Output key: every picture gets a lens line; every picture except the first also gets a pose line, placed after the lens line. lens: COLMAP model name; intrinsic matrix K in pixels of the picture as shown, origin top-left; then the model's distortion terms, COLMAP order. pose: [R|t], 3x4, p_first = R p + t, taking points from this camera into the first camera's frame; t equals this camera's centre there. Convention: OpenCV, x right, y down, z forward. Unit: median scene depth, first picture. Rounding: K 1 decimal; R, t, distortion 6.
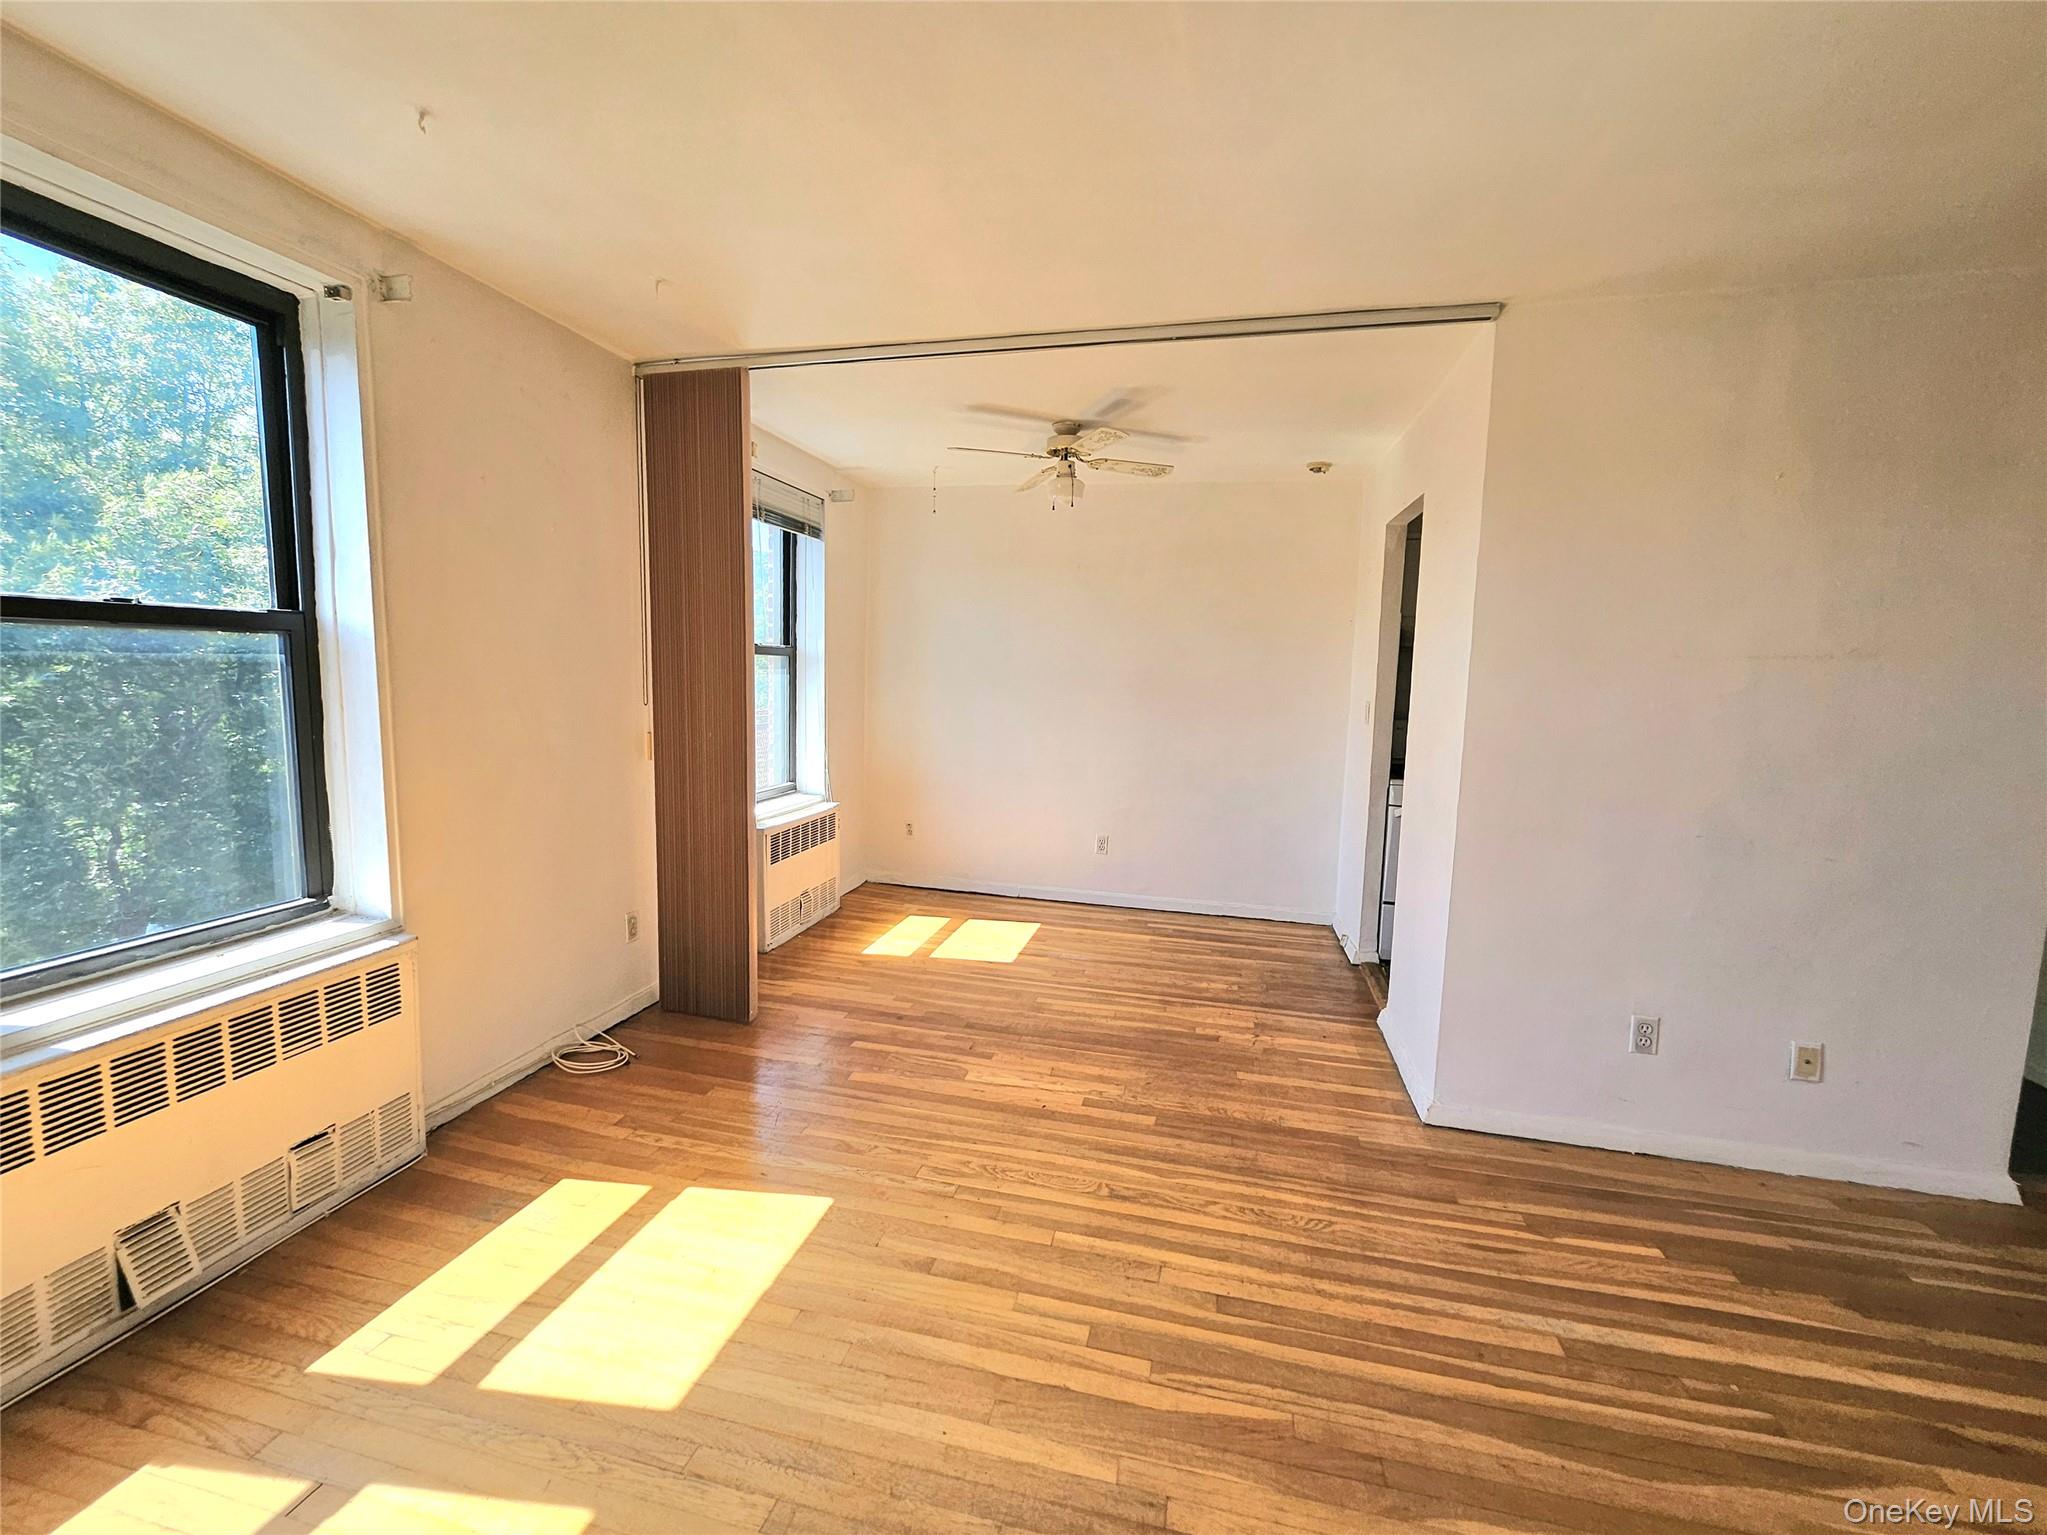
lens RADIAL K [[848.3, 0, 1025.0], [0, 848.3, 767.5], [0, 0, 1]] dist [-0.003454, -0.000645]
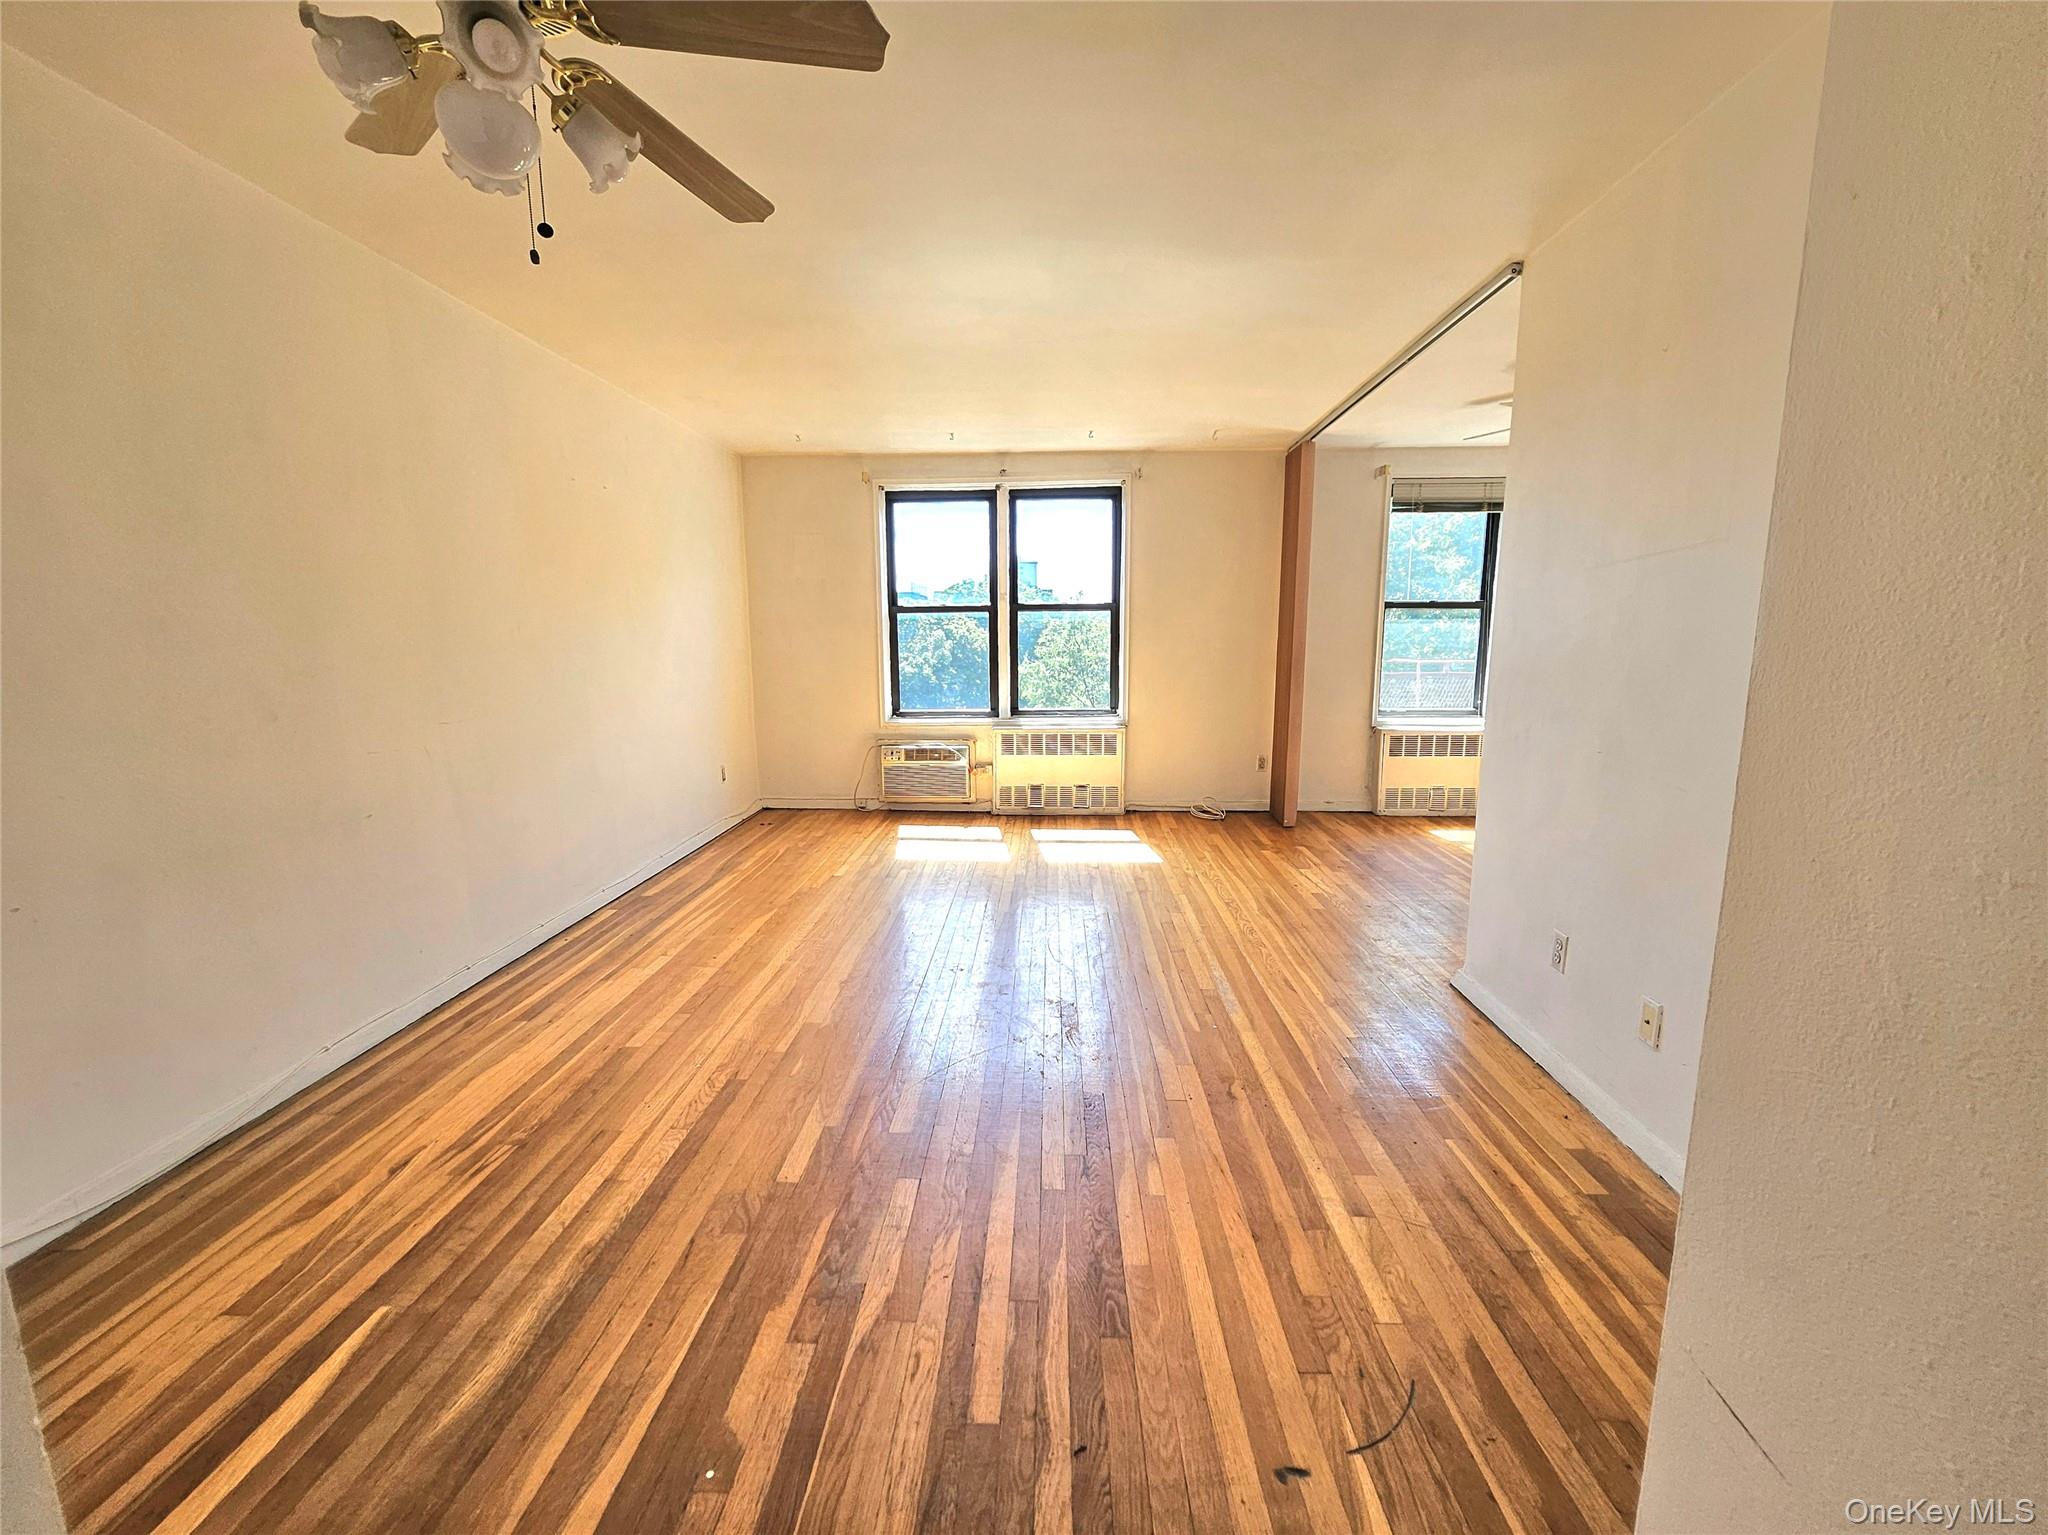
lens RADIAL K [[823.2, 0, 1024.0], [0, 823.2, 767.5], [0, 0, 1]] dist [-0.000213, 0.000004]
pose [[0.198363, 0.134427, -0.970866, 1.639916], [-0.102054, 0.987999, 0.115948, 0.060832], [0.974801, 0.076081, 0.209701, 0.185691]]
